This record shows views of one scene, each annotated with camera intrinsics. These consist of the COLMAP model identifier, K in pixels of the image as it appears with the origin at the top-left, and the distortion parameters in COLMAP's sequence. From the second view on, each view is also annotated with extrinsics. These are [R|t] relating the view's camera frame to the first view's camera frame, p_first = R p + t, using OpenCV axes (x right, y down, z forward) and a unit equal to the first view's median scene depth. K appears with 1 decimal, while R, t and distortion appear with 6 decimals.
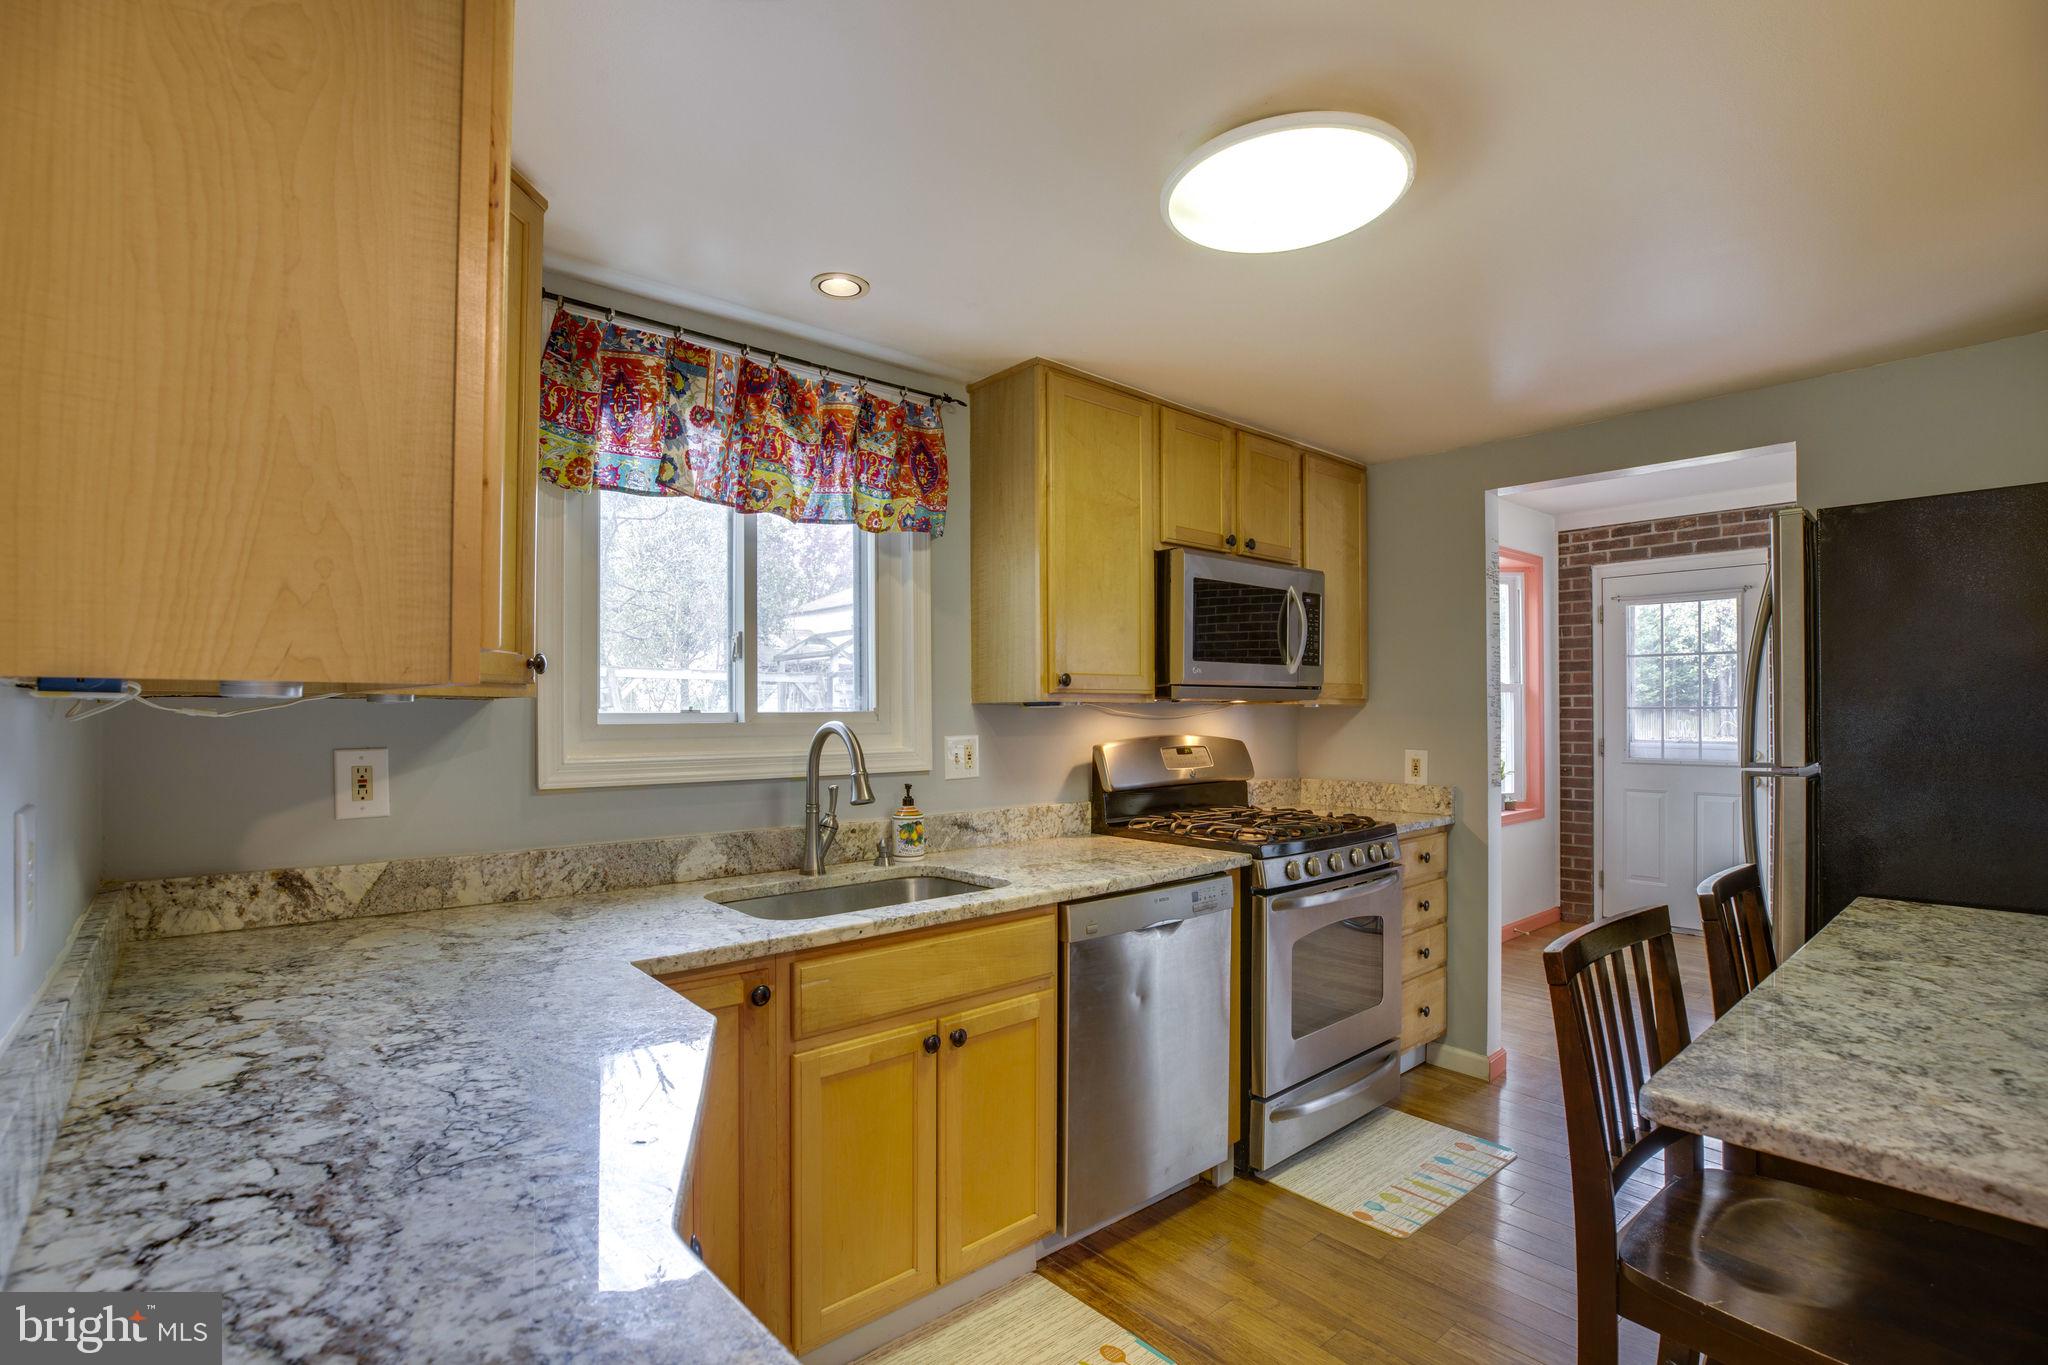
lens RADIAL K [[942.4, 0, 1027.2], [0, 942.4, 694.6], [0, 0, 1]] dist [-0.031773, 0.001089]
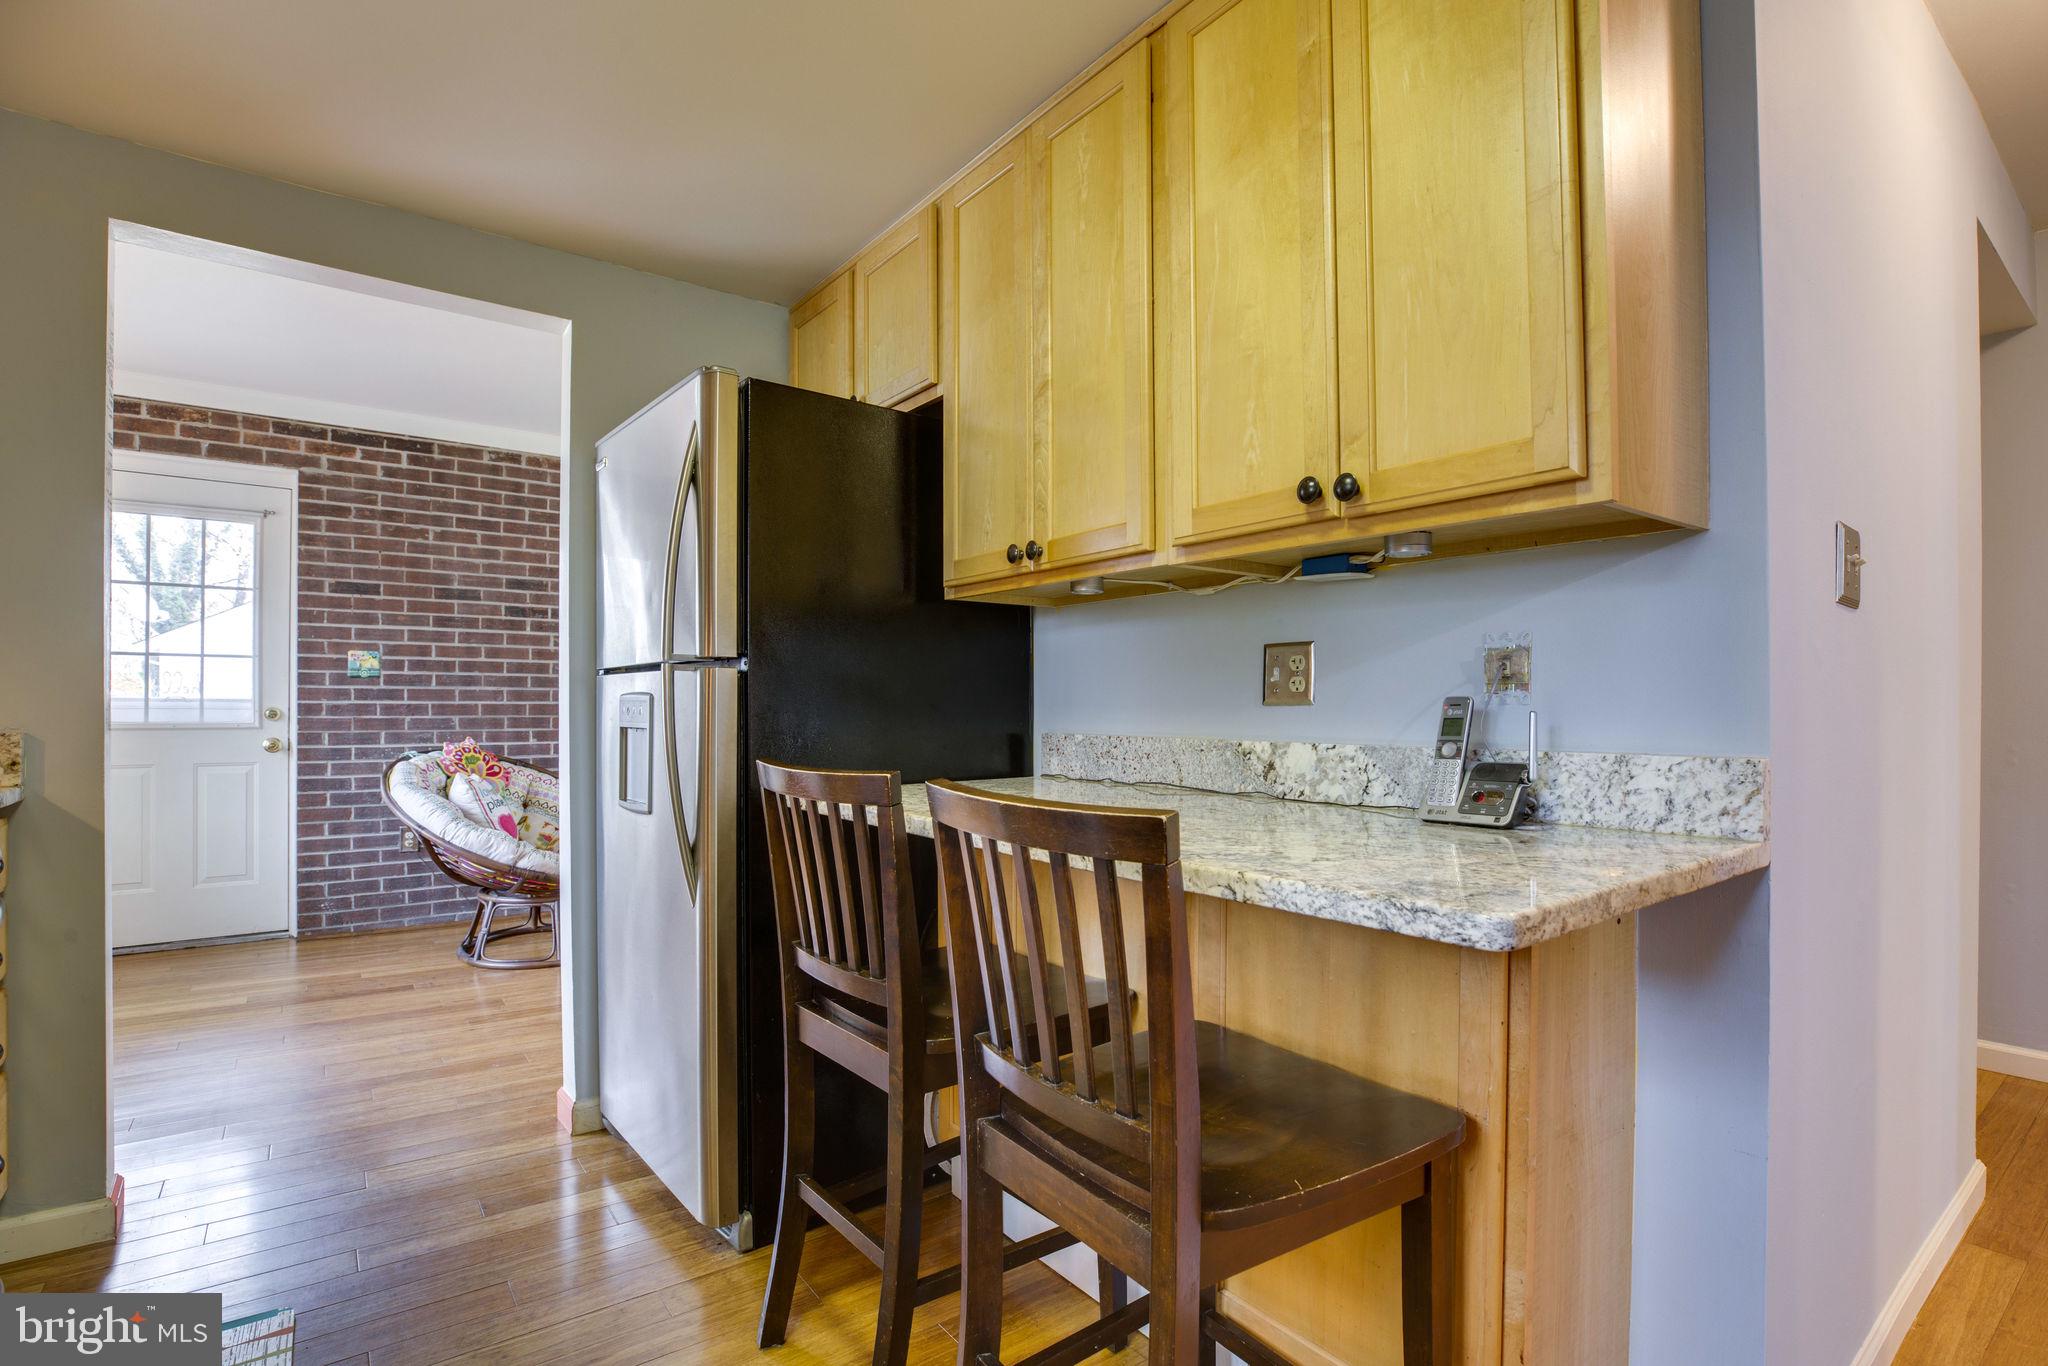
lens RADIAL K [[975.4, 0, 1010.7], [0, 975.4, 697.1], [0, 0, 1]] dist [-0.042911, 0.014840]
pose [[0.063157, 0.012546, 0.997925, -0.035025], [-0.013178, 0.999844, -0.011736, 0.050915], [-0.997917, -0.012409, 0.063313, 0.272082]]
